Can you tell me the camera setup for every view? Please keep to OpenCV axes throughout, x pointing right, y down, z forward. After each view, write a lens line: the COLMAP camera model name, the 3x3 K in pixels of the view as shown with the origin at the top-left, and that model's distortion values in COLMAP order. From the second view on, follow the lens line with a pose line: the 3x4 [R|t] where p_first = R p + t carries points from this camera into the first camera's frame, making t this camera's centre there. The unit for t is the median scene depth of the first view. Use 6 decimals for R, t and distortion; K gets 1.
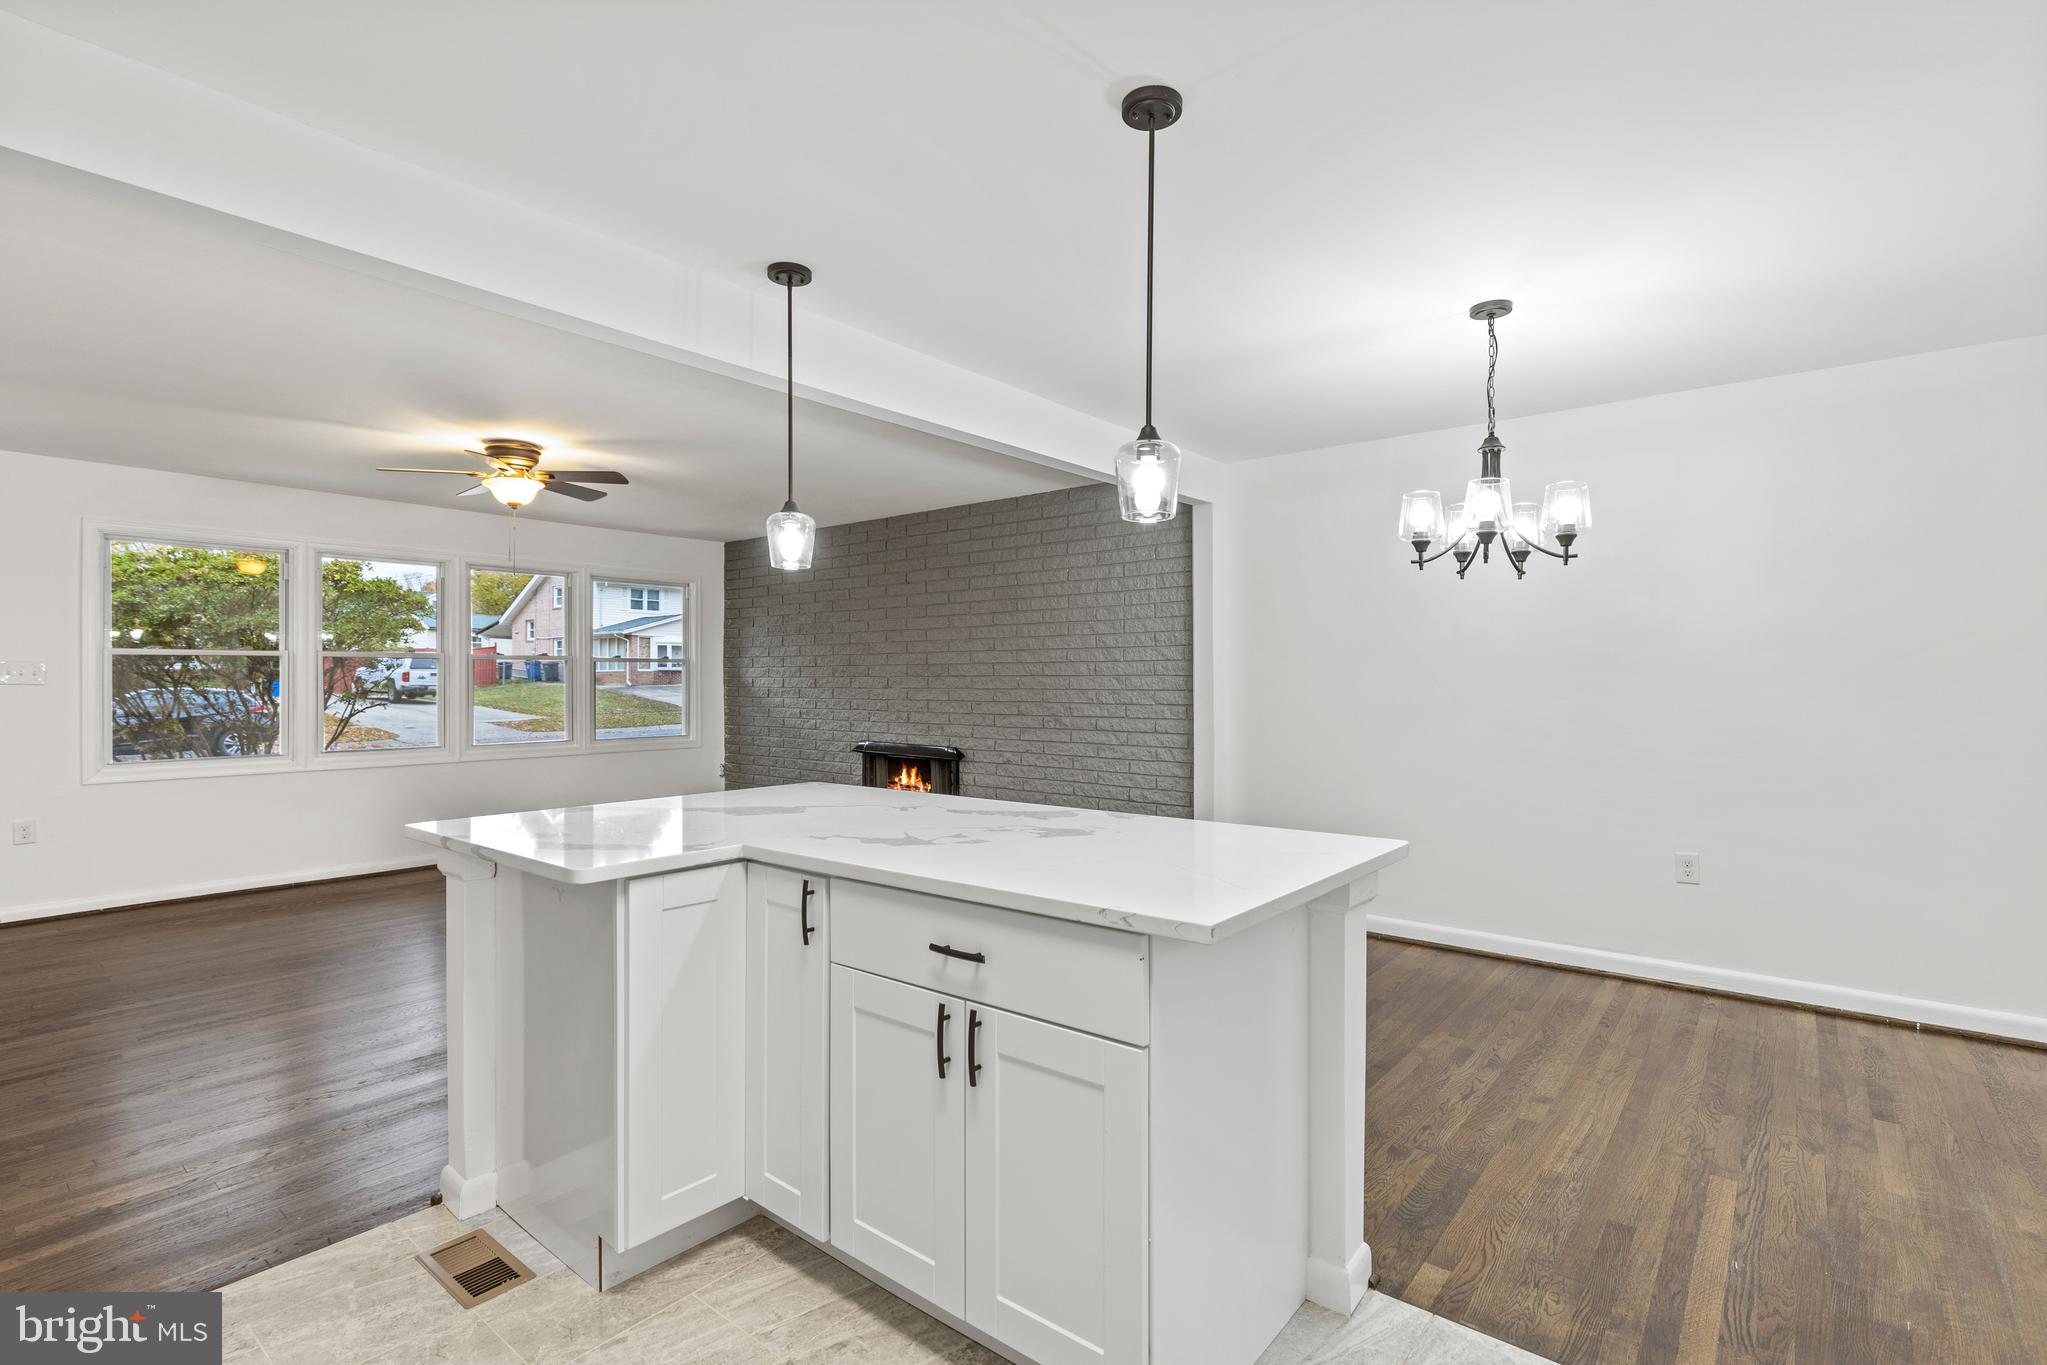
lens RADIAL K [[949.2, 0, 1031.4], [0, 949.2, 678.6], [0, 0, 1]] dist [-0.002996, -0.000832]
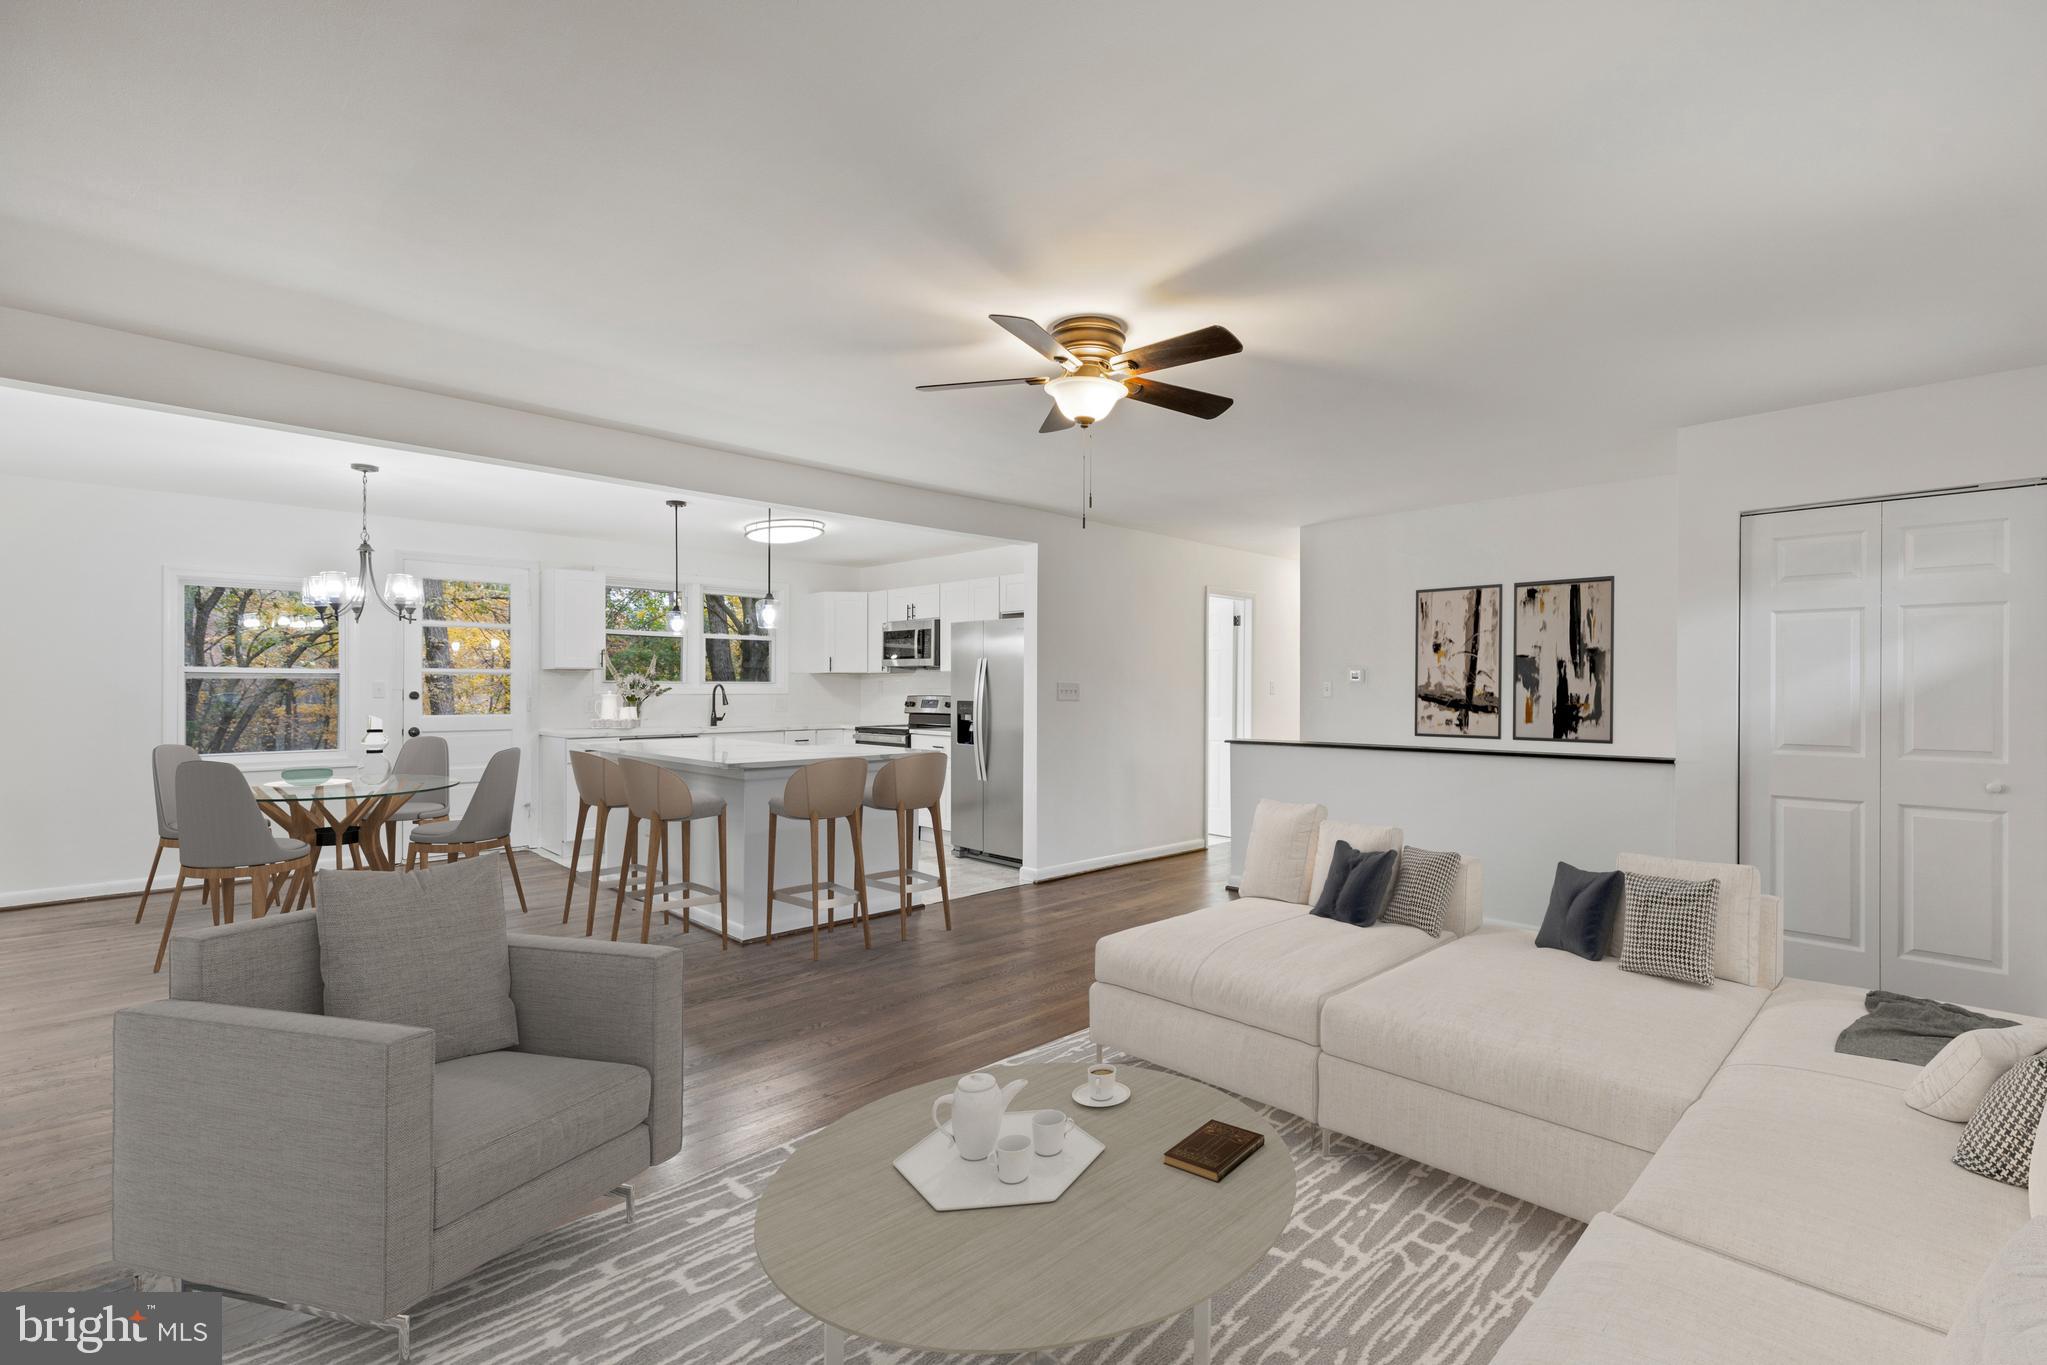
lens RADIAL K [[922.9, 0, 1031.5], [0, 922.9, 686.1], [0, 0, 1]] dist [0.008003, -0.001037]
pose [[-0.993697, -0.001505, 0.112092, -0.481615], [-0.001694, 0.999997, -0.001587, 0.001270], [-0.112089, -0.001767, -0.993697, 1.361726]]
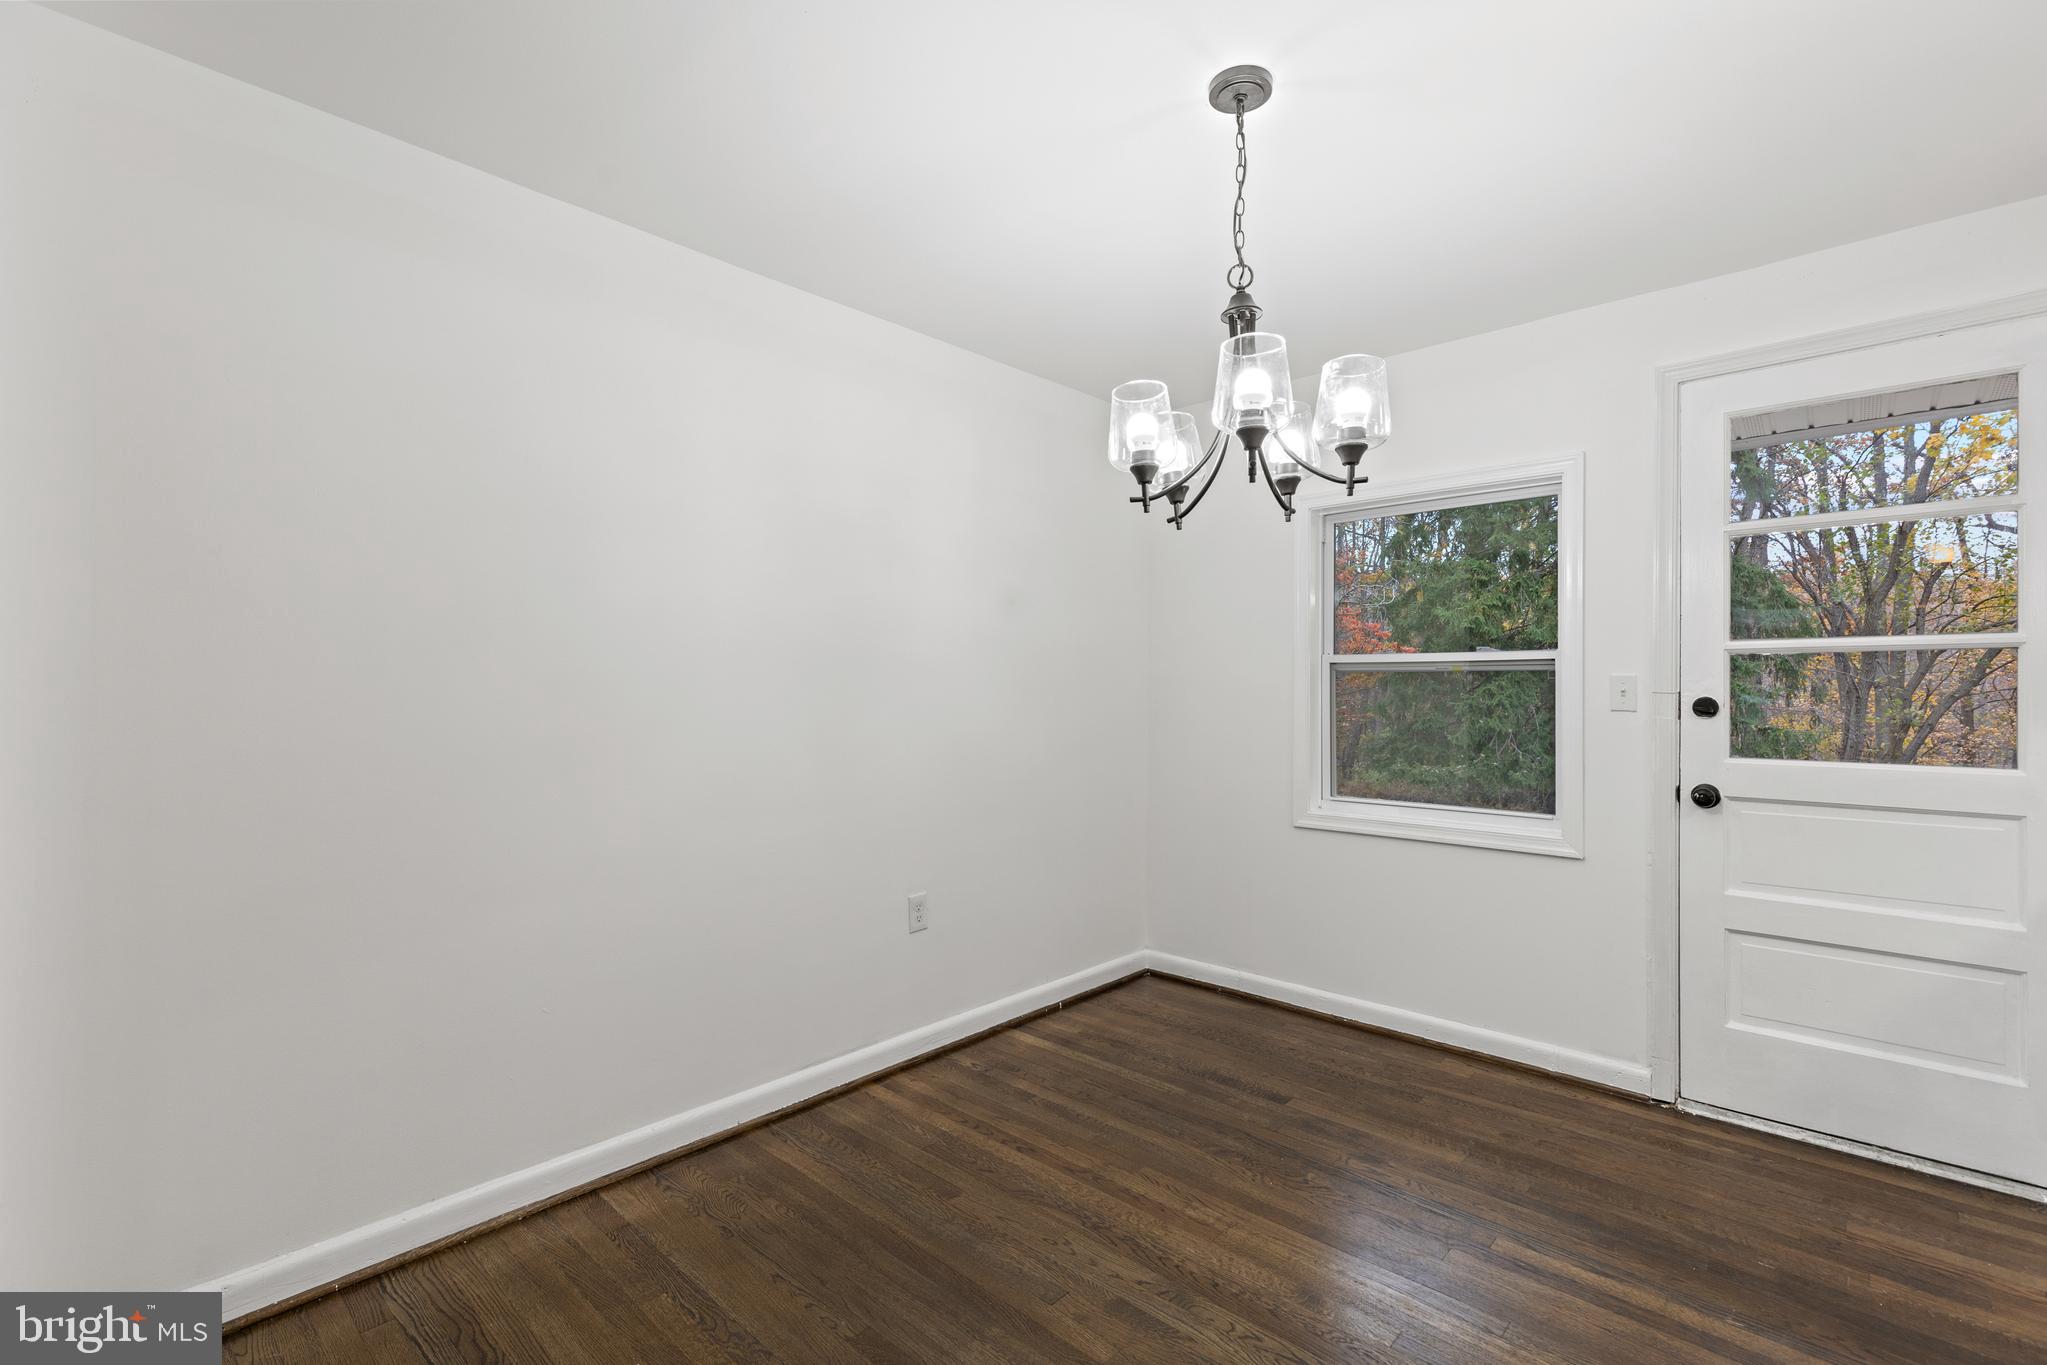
lens RADIAL K [[922.9, 0, 1038.1], [0, 922.9, 683.7], [0, 0, 1]] dist [0.008003, -0.001037]
pose [[0.061452, 0.003029, 0.998105, -0.071671], [-0.001752, 0.999994, -0.002927, 0.002380], [-0.998109, -0.001569, 0.061457, 0.592417]]
